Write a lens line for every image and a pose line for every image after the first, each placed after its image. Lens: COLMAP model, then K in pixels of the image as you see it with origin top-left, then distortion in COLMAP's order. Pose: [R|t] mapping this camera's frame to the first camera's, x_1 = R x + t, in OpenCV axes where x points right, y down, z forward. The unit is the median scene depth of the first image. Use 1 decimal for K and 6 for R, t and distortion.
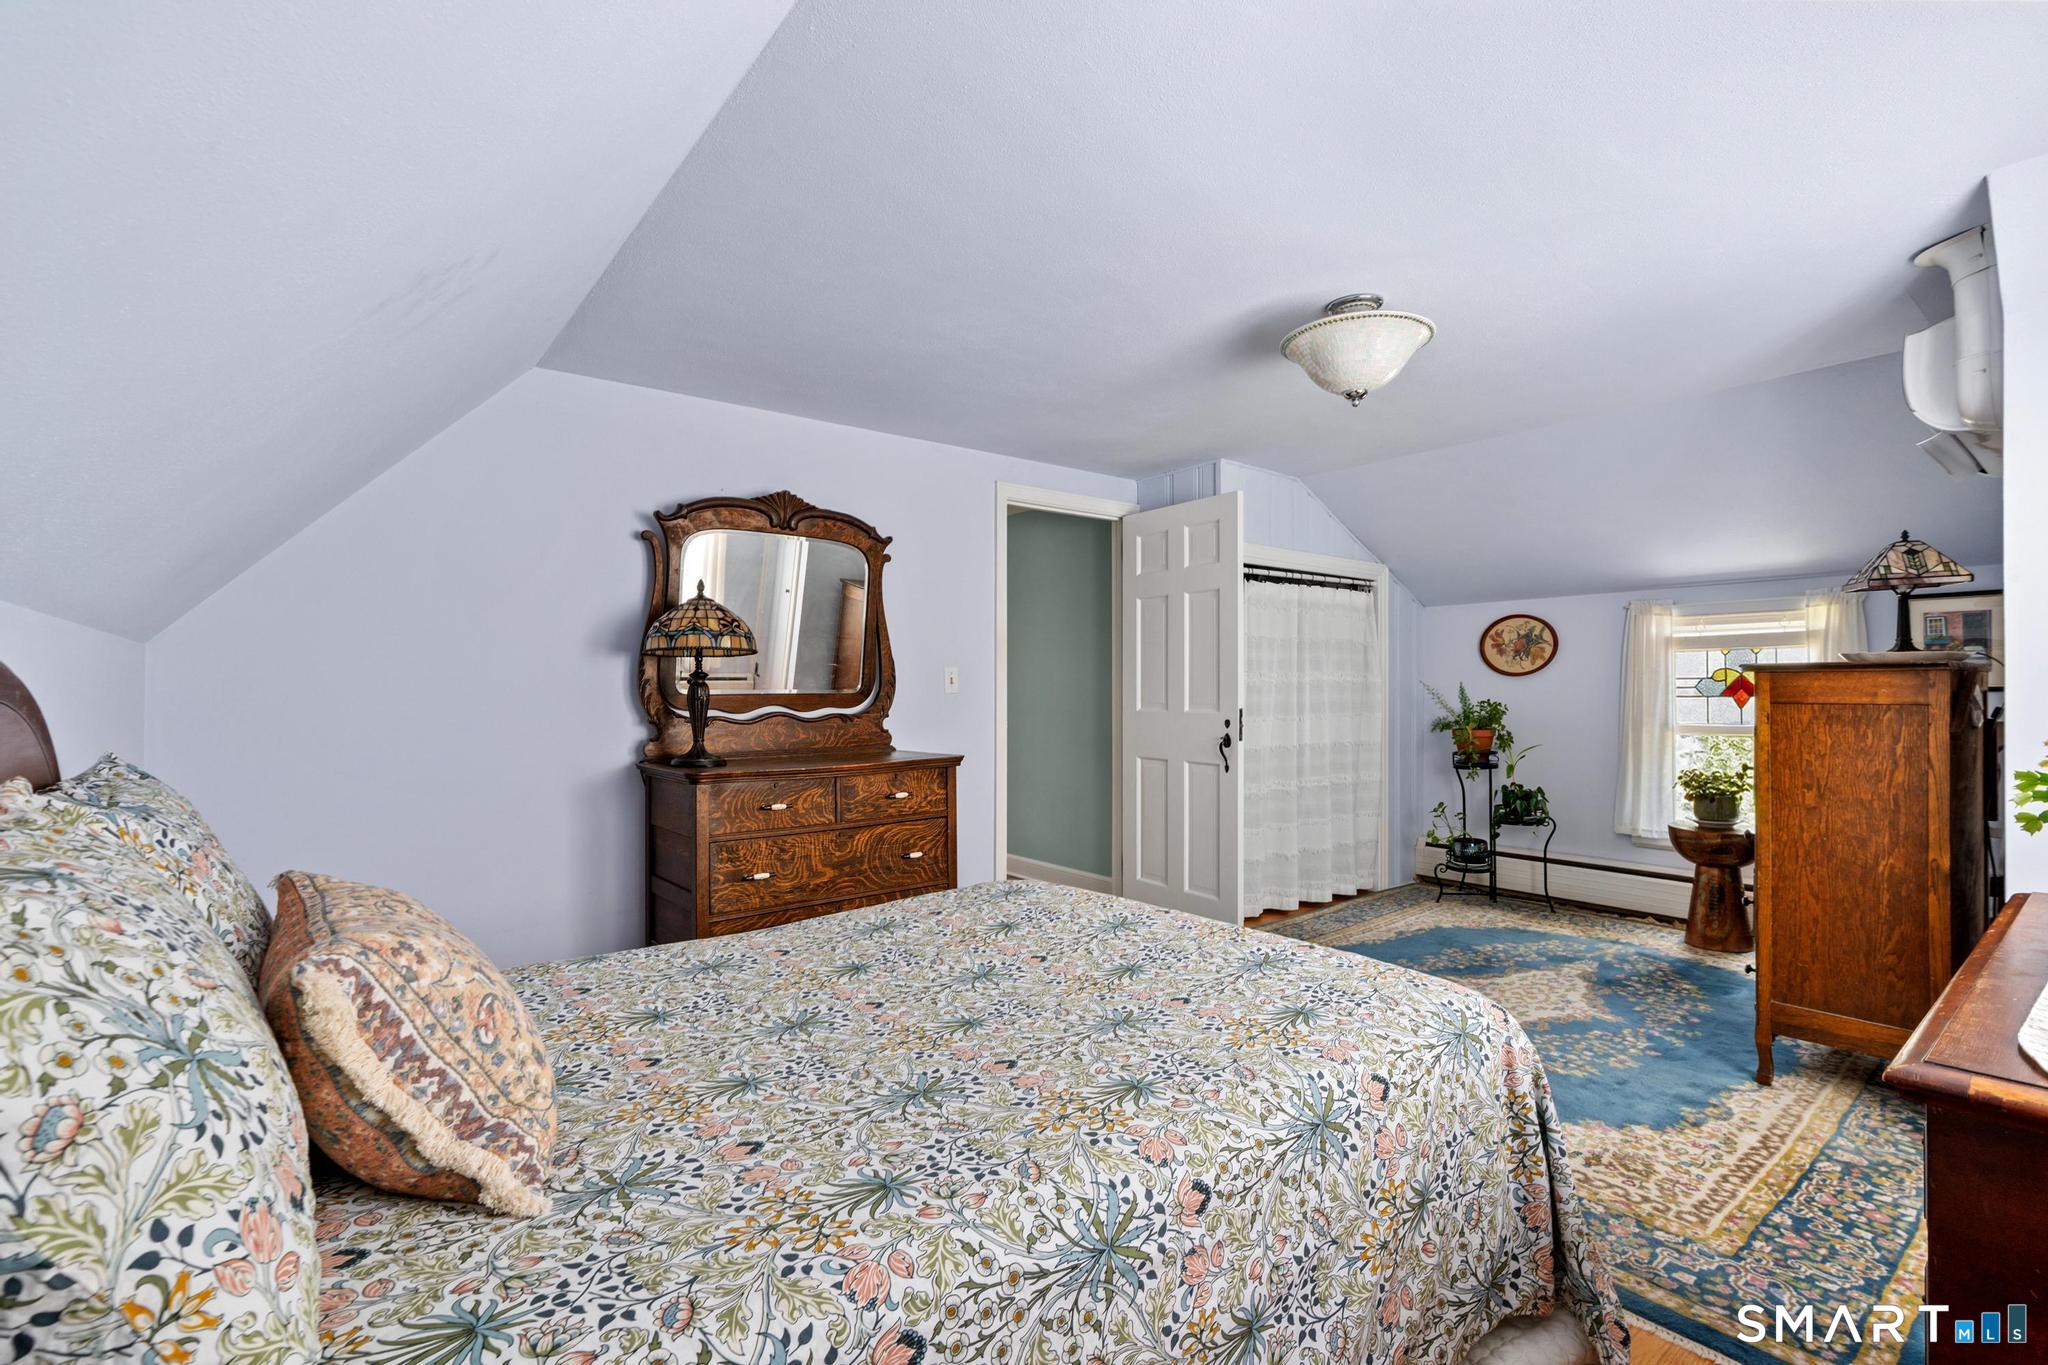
lens RADIAL K [[930.6, 0, 1024.0], [0, 930.6, 682.5], [0, 0, 1]] dist [-0.000613, 0.000019]
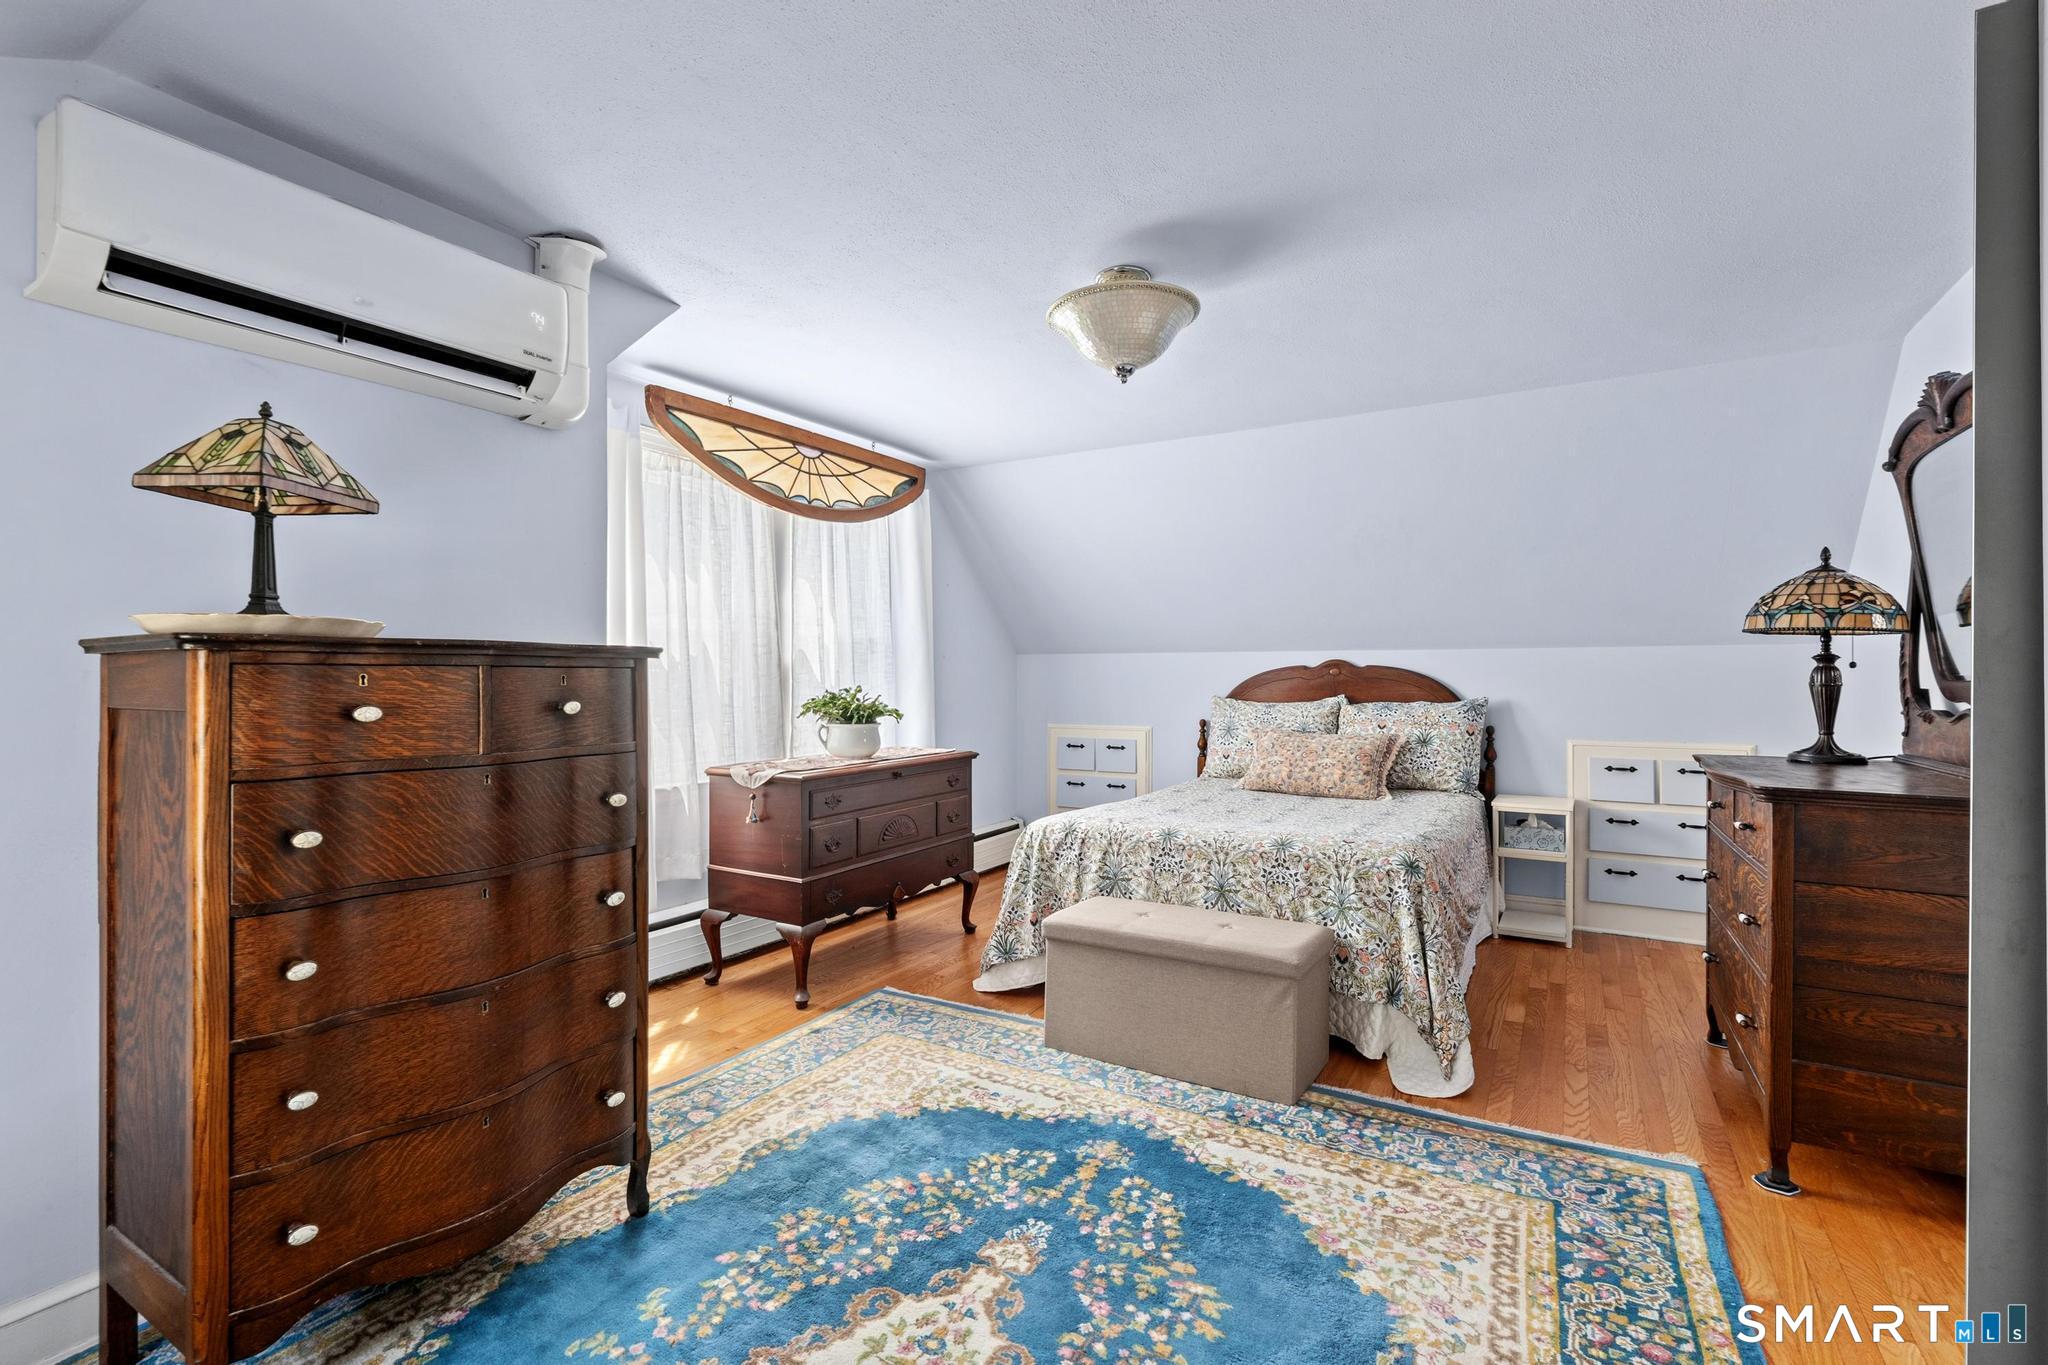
lens RADIAL K [[930.6, 0, 1024.0], [0, 930.6, 682.5], [0, 0, 1]] dist [-0.000613, 0.000019]
pose [[-0.936249, 0.007325, -0.351261, 0.704986], [0.005864, 0.999969, 0.005224, 0.005097], [0.351289, 0.002831, -0.936263, 1.655537]]
